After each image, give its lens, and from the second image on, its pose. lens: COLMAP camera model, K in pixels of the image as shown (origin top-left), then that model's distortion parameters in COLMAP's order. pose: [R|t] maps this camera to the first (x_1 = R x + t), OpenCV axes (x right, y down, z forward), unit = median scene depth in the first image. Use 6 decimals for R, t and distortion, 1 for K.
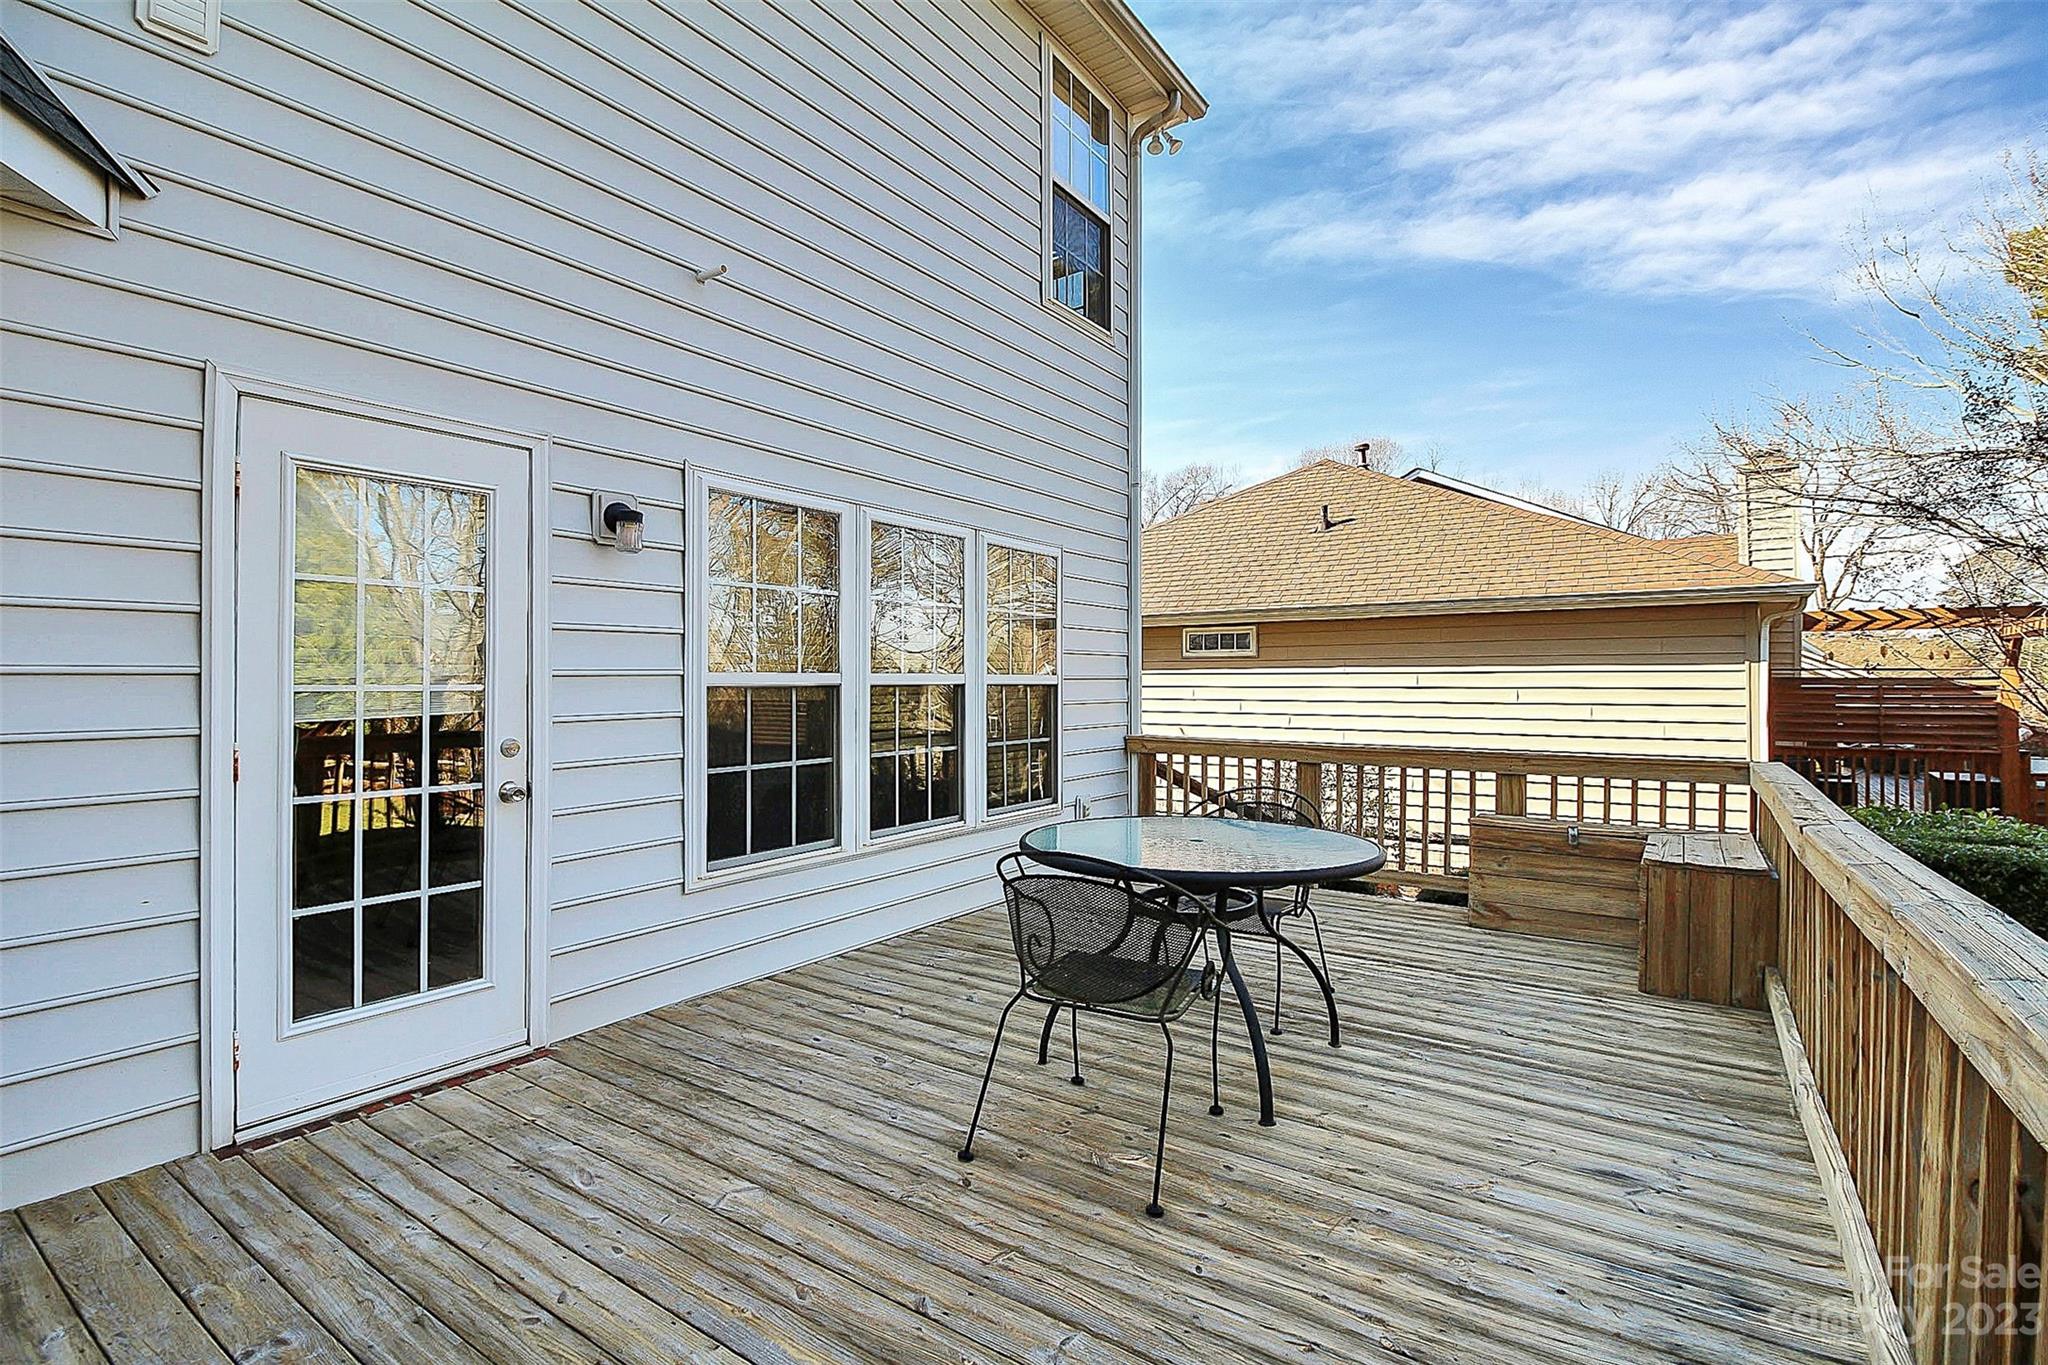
lens RADIAL K [[939.4, 0, 1014.8], [0, 939.4, 686.4], [0, 0, 1]] dist [-0.001539, -0.011092]
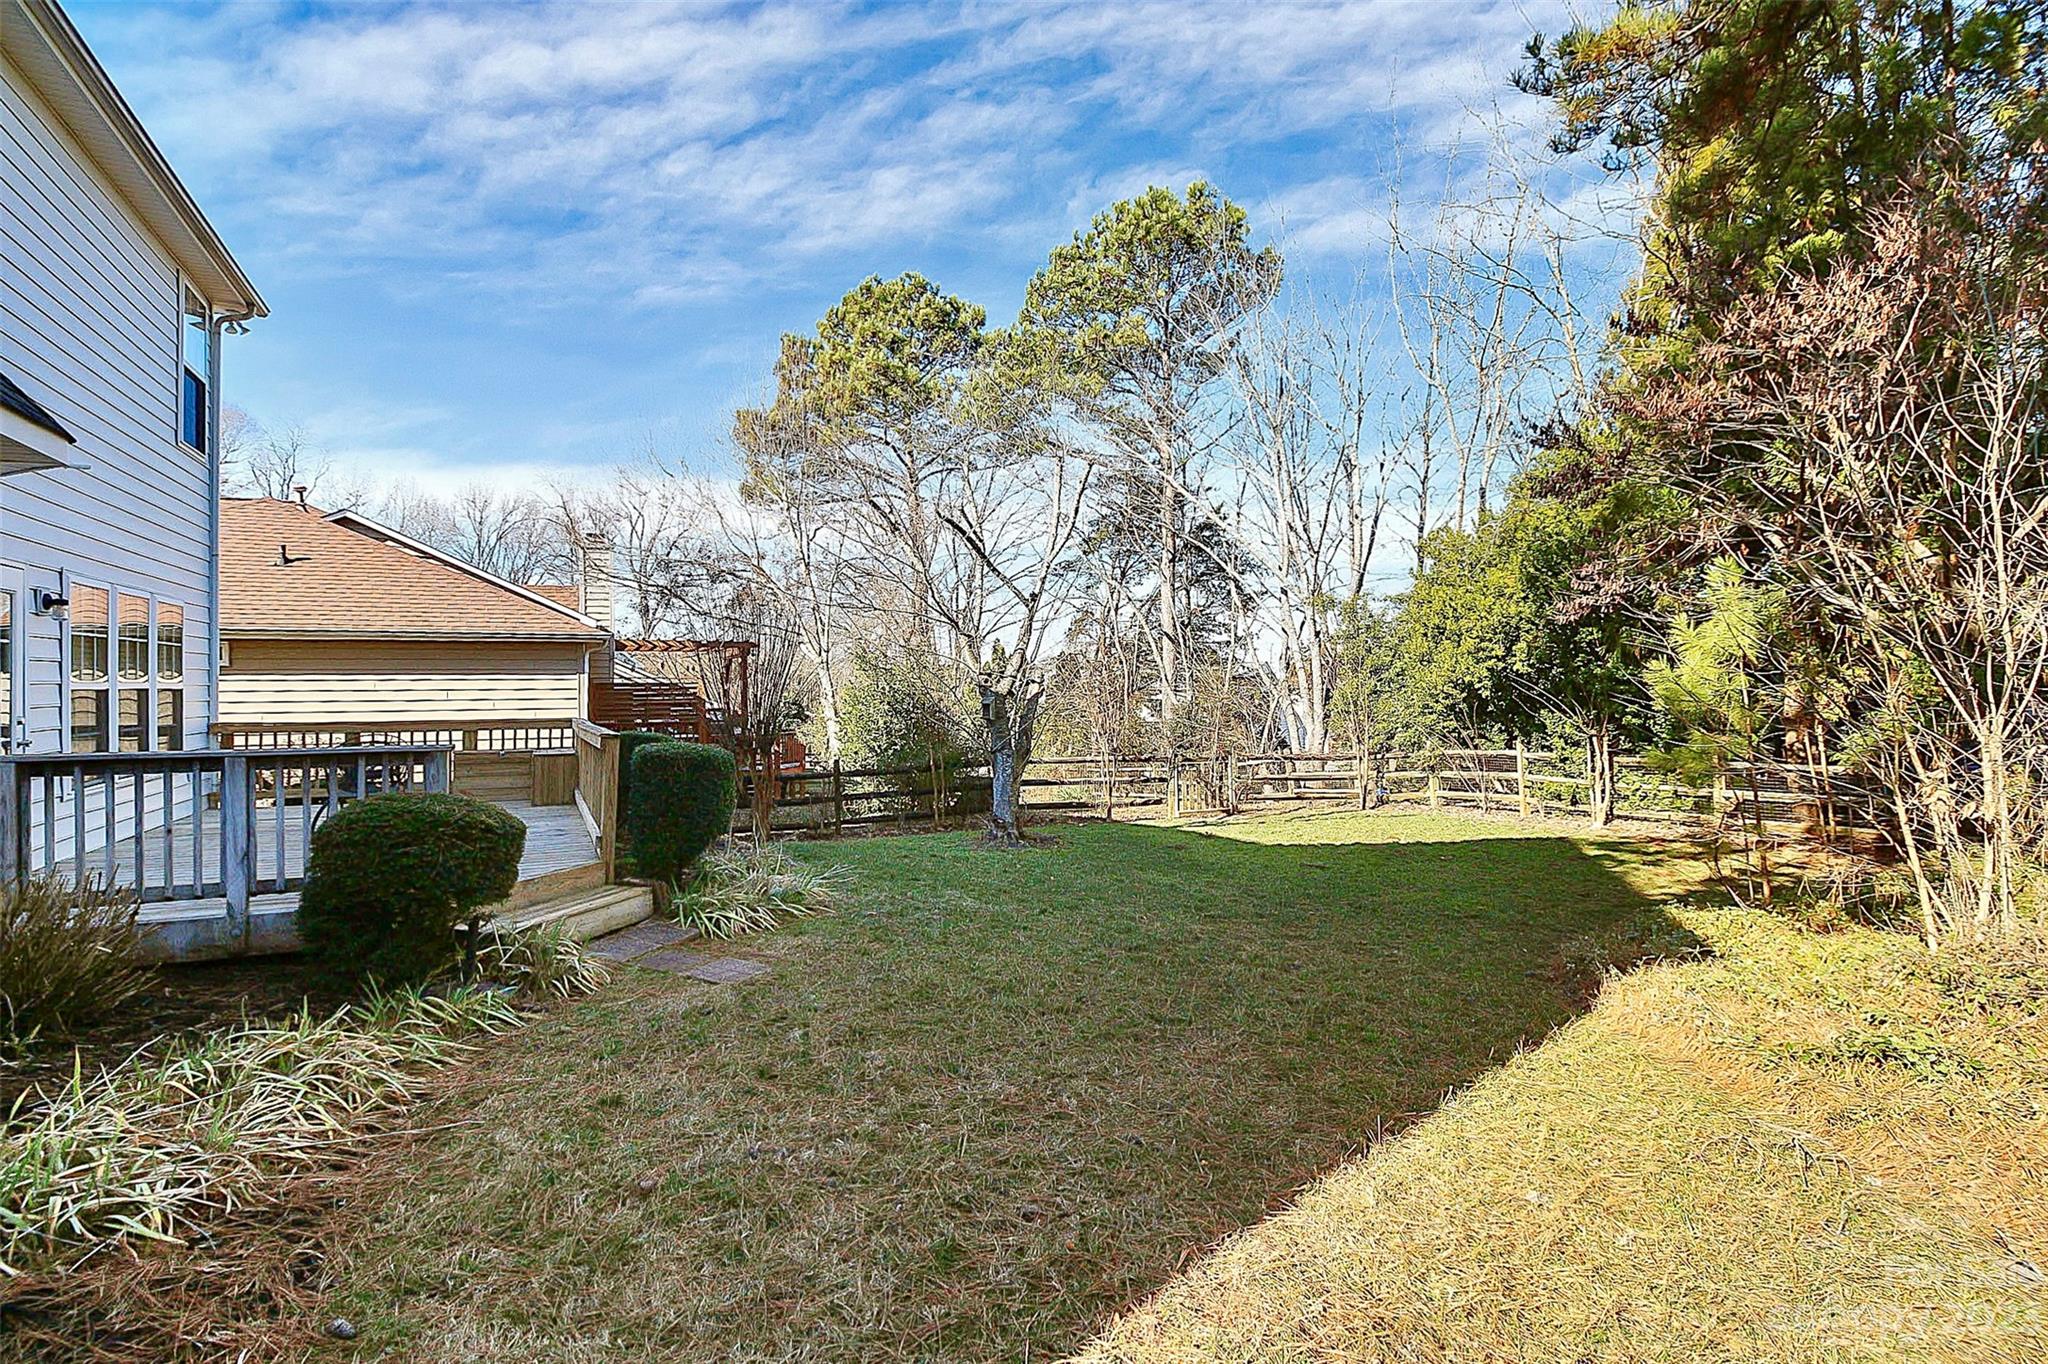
lens RADIAL K [[971.7, 0, 1026.2], [0, 971.7, 654.0], [0, 0, 1]] dist [-0.003971, -0.000464]
pose [[0.469331, 0.024693, 0.882677, -0.630542], [0.009825, 0.999401, -0.033183, 0.007182], [-0.882968, 0.024247, 0.468807, -0.870014]]
